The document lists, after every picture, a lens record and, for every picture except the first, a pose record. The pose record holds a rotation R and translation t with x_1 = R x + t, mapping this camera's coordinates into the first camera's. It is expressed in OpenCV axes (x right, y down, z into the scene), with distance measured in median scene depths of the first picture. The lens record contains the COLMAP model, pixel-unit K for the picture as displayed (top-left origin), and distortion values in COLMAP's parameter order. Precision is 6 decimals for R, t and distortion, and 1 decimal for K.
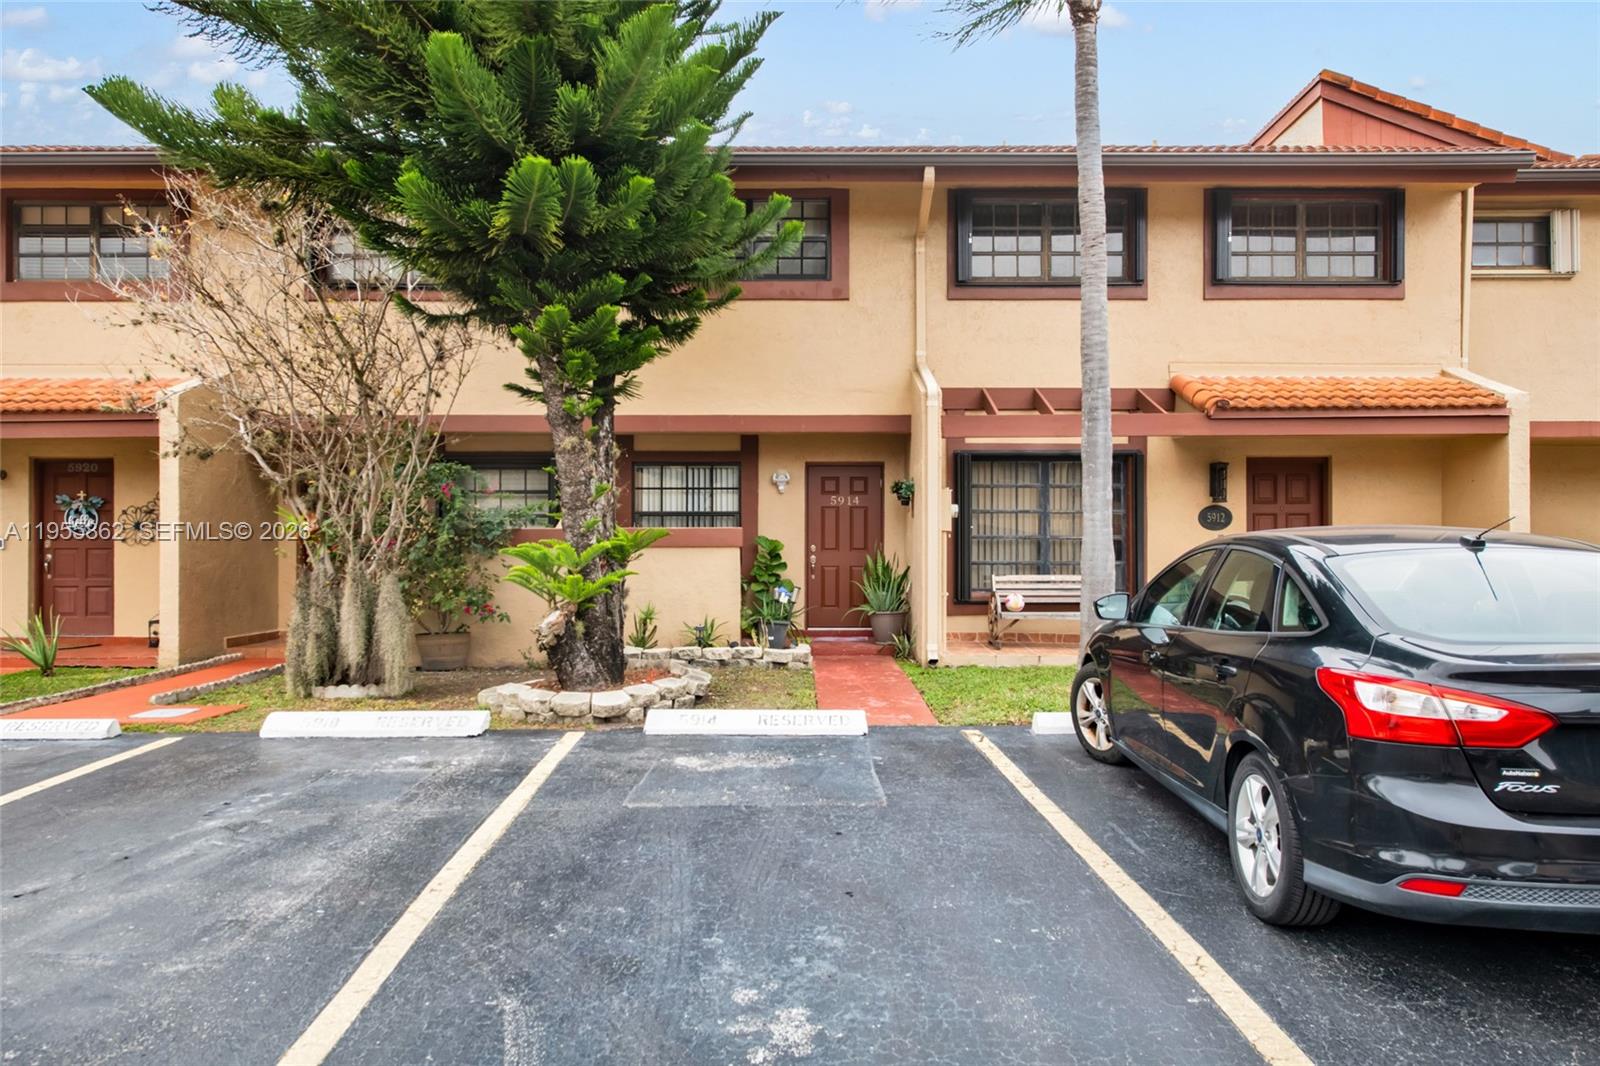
lens RADIAL K [[1110.2, 0, 800.0], [0, 1110.2, 533.0], [0, 0, 1]] dist [0.008082, 0.006636]
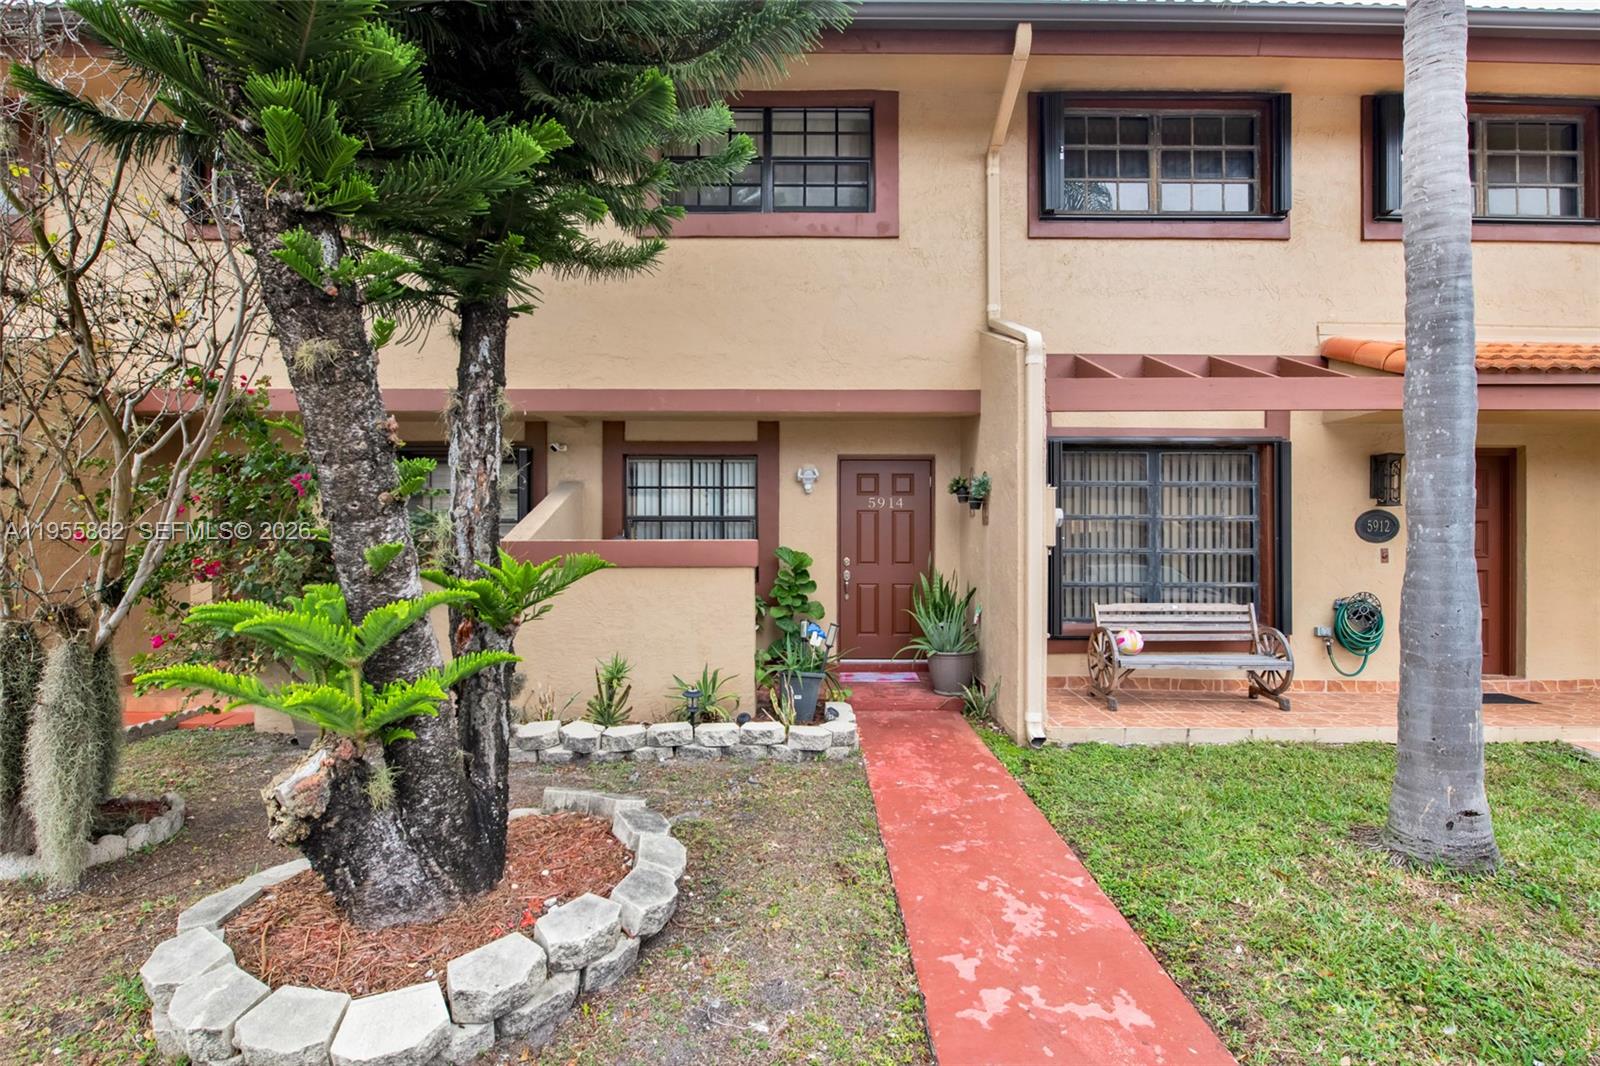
lens RADIAL K [[766.3, 0, 828.2], [0, 766.3, 556.0], [0, 0, 1]] dist [-0.000997, -0.000205]
pose [[0.999611, 0.000149, 0.027872, -0.019361], [-0.001224, 0.999256, 0.038550, -0.013102], [-0.027846, -0.038570, 0.998868, 0.487658]]
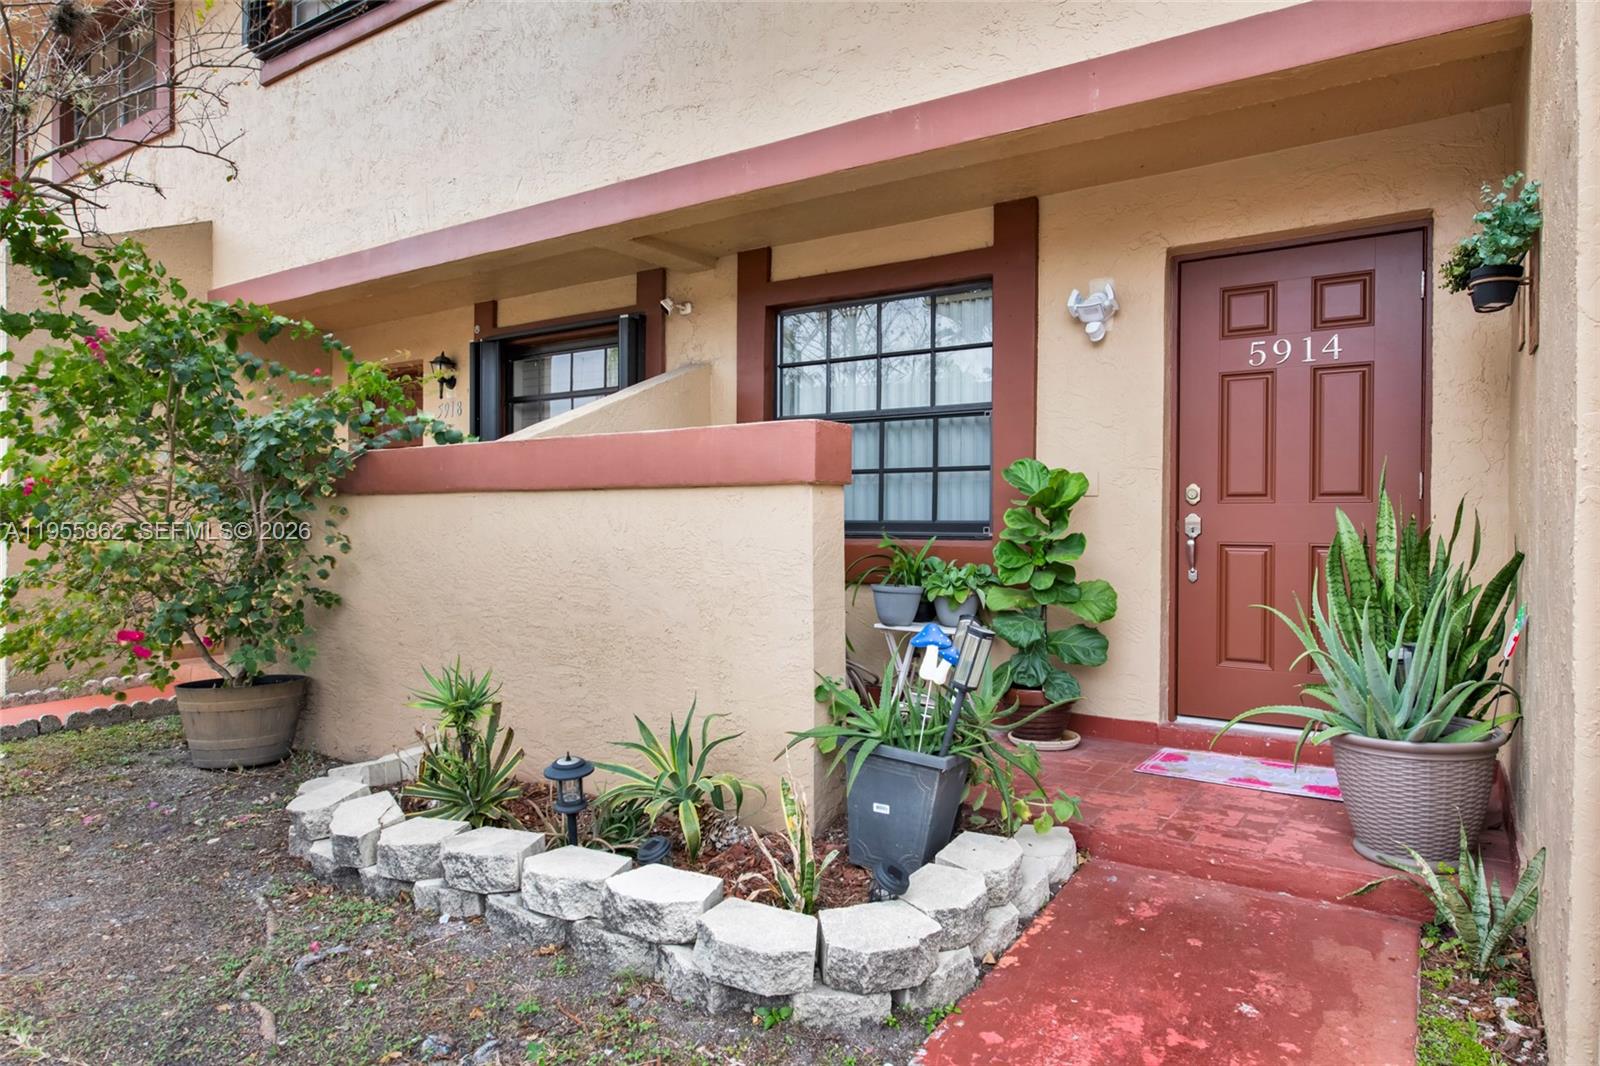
lens RADIAL K [[977.5, 0, 800.0], [0, 977.5, 533.0], [0, 0, 1]] dist [-0.001895, 0.001252]
pose [[0.838377, 0.008546, -0.545024, 0.084899], [0.012211, 0.999332, 0.034454, 0.015666], [0.544955, -0.035541, 0.837712, 0.741580]]
